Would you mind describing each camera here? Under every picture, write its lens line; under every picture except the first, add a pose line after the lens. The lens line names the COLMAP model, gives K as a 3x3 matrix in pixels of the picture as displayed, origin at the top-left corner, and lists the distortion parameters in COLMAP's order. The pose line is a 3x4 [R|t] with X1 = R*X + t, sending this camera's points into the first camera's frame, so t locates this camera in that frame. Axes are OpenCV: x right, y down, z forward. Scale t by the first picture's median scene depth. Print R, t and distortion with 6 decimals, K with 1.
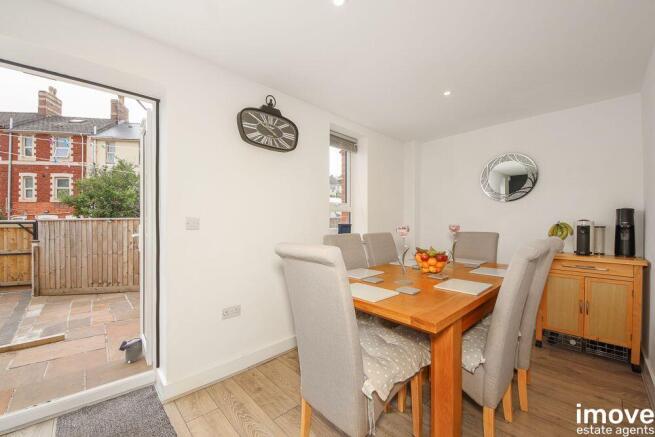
lens RADIAL K [[264.4, 0, 325.5], [0, 264.4, 220.1], [0, 0, 1]] dist [-0.021051, -0.002173]
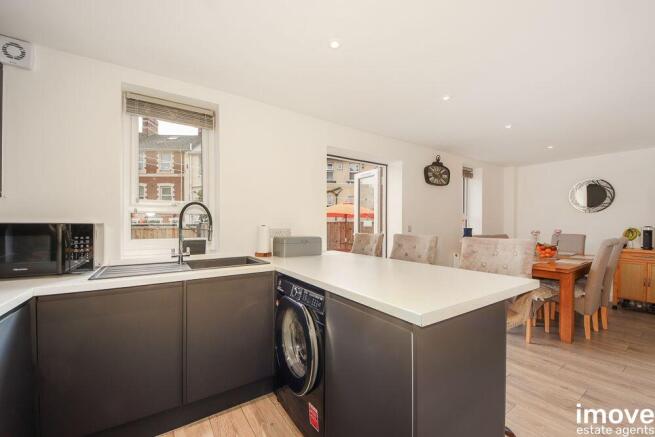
lens RADIAL K [[264.4, 0, 326.8], [0, 264.4, 220.9], [0, 0, 1]] dist [-0.021051, -0.002173]
pose [[0.985763, -0.004119, -0.168092, -0.604529], [0.004973, 0.999977, 0.004660, -0.048708], [0.168069, -0.005430, 0.985760, -0.780015]]
